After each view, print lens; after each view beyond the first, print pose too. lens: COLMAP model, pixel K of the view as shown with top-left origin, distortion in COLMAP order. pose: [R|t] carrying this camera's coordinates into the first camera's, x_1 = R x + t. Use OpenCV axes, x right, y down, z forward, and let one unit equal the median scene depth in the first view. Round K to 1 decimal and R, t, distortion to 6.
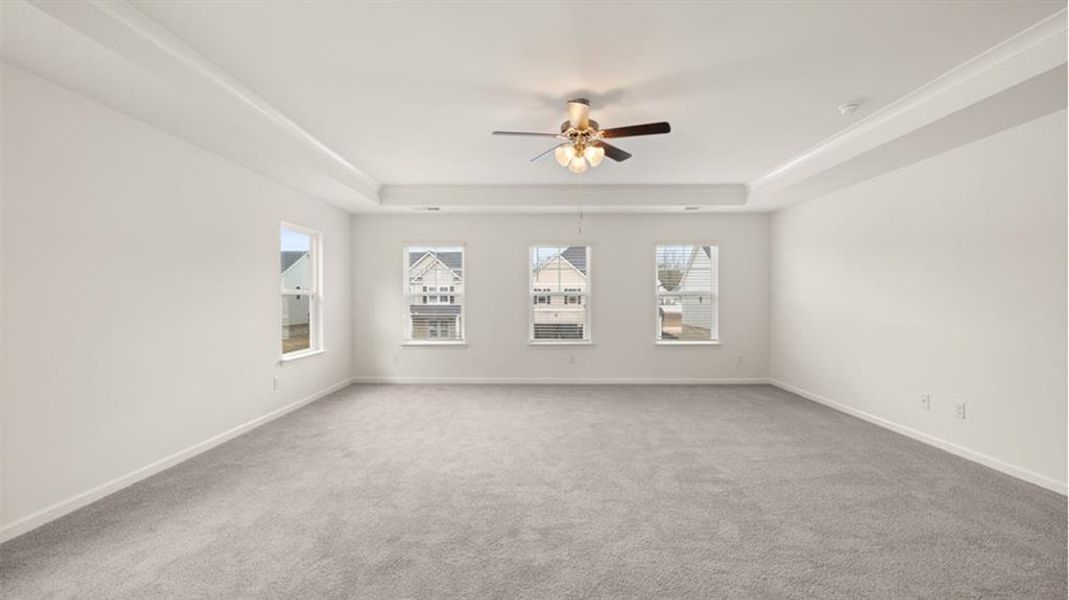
lens RADIAL K [[450.3, 0, 529.7], [0, 450.3, 298.9], [0, 0, 1]] dist [-0.001605, -0.000632]
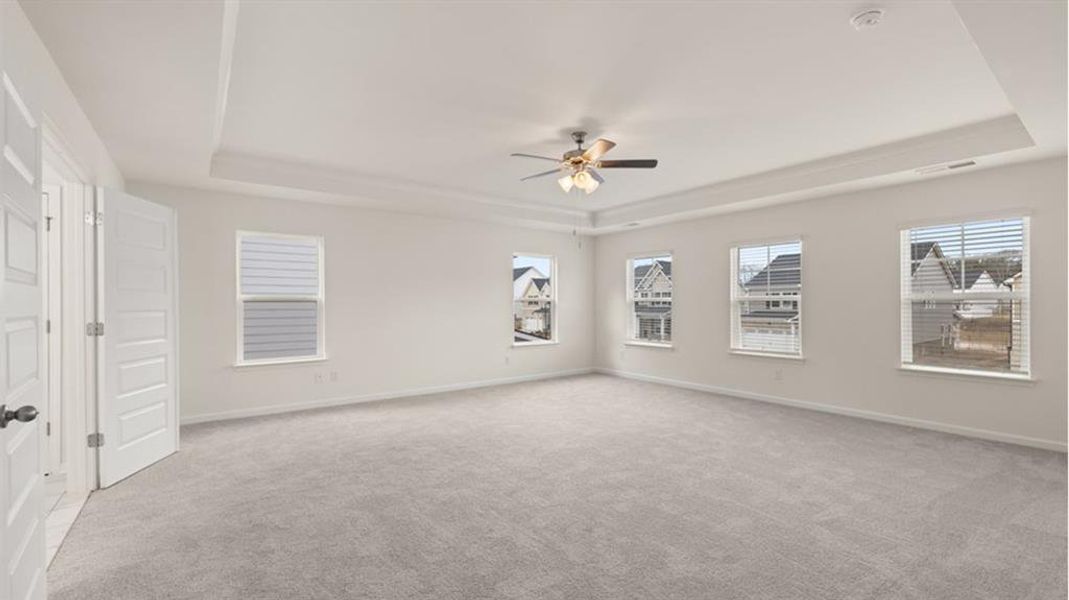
lens RADIAL K [[450.3, 0, 529.7], [0, 450.3, 298.9], [0, 0, 1]] dist [-0.001605, -0.000632]
pose [[0.599805, -0.009598, -0.800088, 0.507935], [-0.000354, 0.999925, -0.012261, 0.000767], [0.800146, 0.007638, 0.599757, 0.108961]]
